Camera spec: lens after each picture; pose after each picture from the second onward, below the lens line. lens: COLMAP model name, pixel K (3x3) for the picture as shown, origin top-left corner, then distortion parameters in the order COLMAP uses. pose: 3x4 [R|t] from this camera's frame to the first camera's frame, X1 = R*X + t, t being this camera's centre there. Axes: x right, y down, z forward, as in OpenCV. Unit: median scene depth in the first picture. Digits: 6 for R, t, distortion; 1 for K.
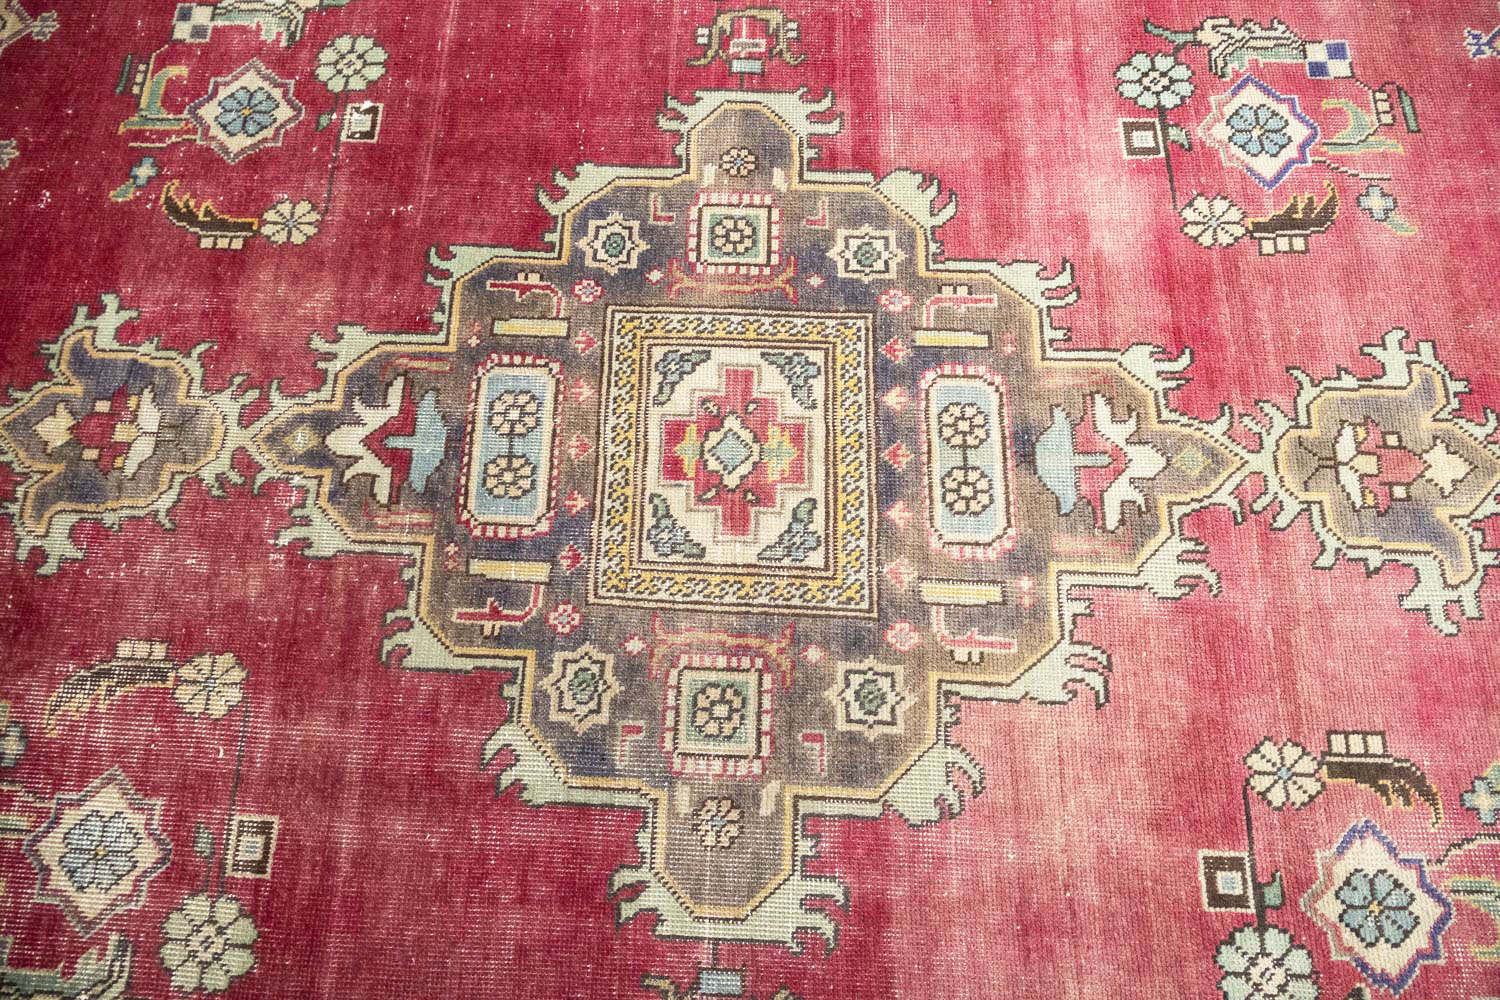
lens RADIAL K [[1245.0, 0, 736.7], [0, 1245.0, 499.9], [0, 0, 1]] dist [-0.000579, 0.000529]
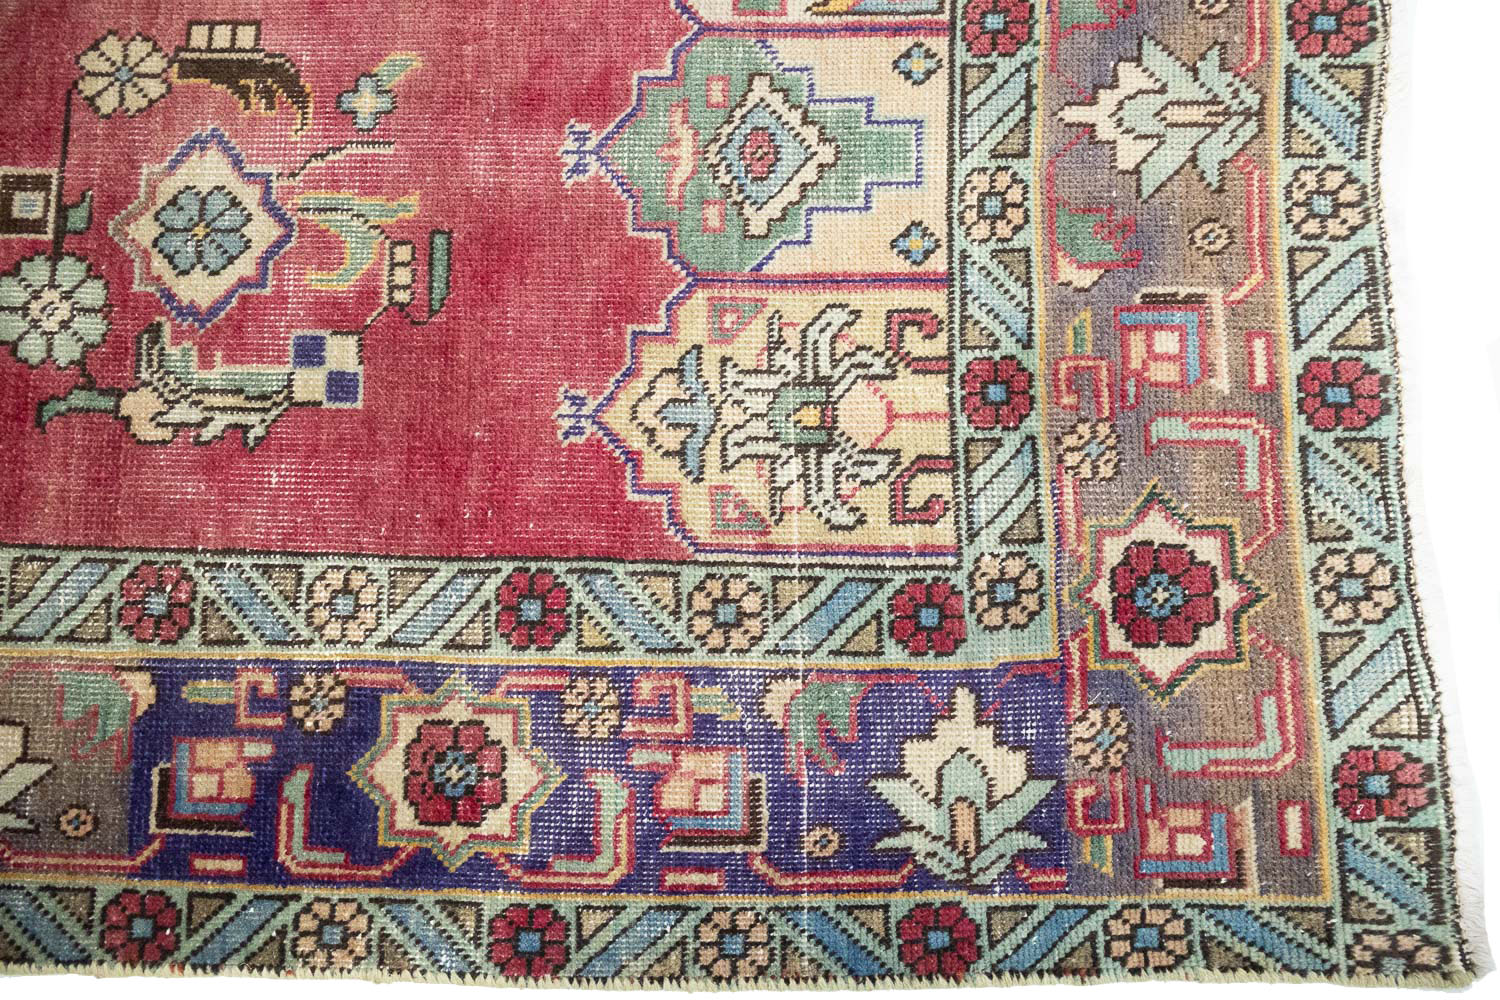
lens RADIAL K [[1245.0, 0, 742.8], [0, 1245.0, 488.5], [0, 0, 1]] dist [-0.000579, 0.000529]
pose [[0.999912, -0.012497, -0.004503, 0.797567], [0.013199, 0.972843, 0.231090, 0.286206], [0.001493, -0.231130, 0.972922, 0.174900]]
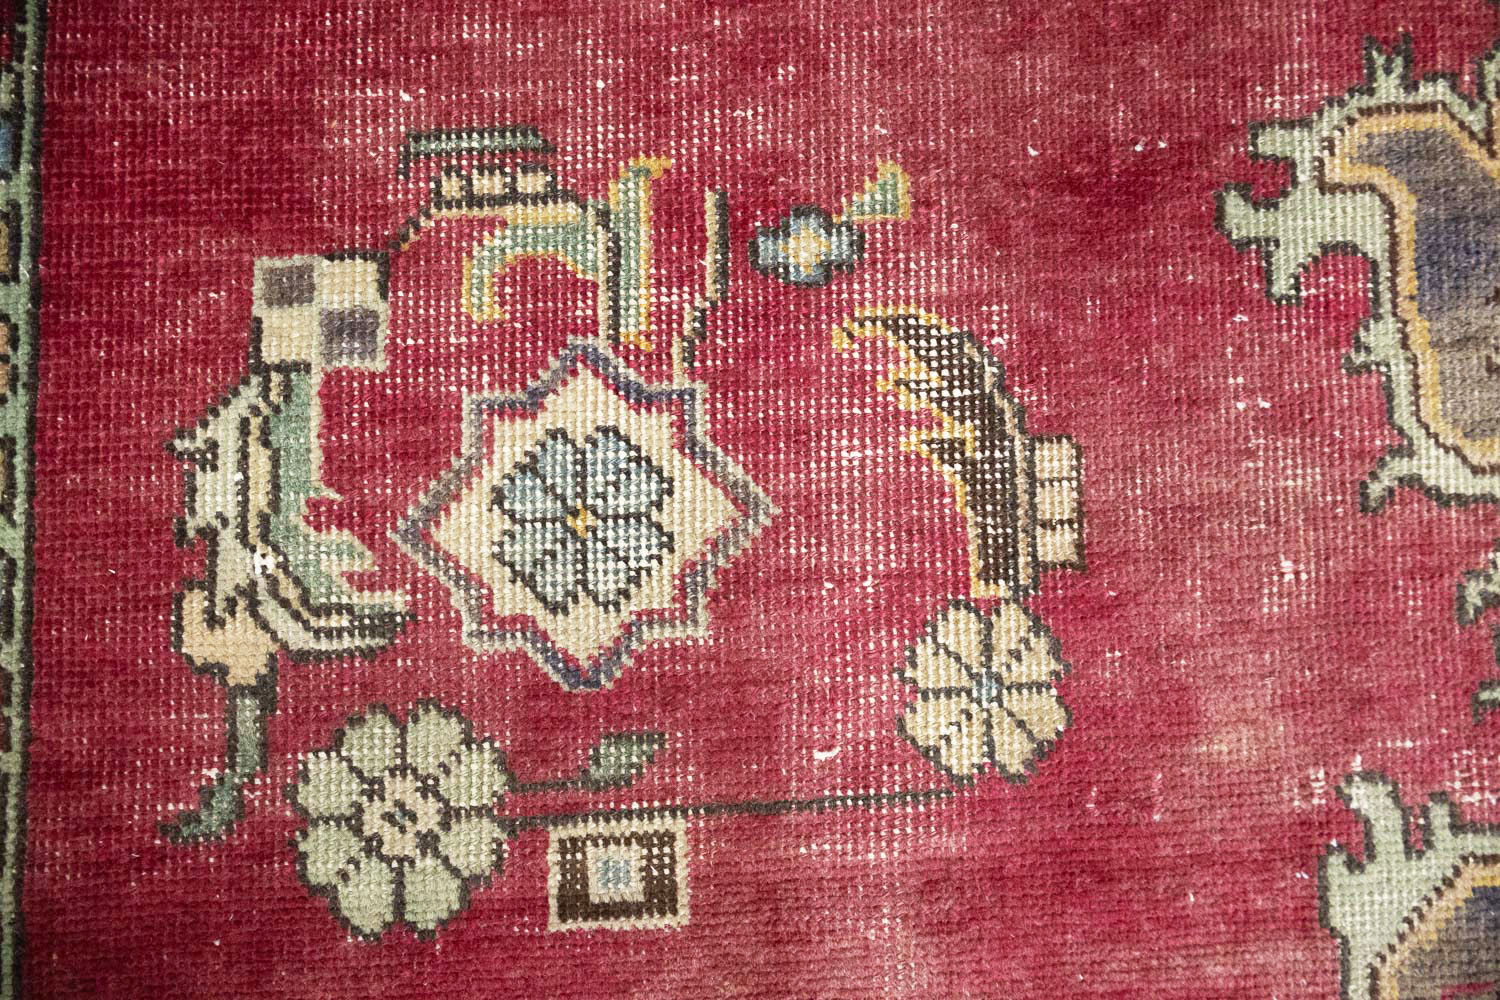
lens RADIAL K [[1245.0, 0, 748.1], [0, 1245.0, 497.8], [0, 0, 1]] dist [-0.000579, 0.000529]
pose [[0.074605, 0.997179, -0.008285, -0.489955], [-0.936767, 0.072928, 0.342271, 0.076211], [0.341910, -0.017774, 0.939565, 0.587513]]
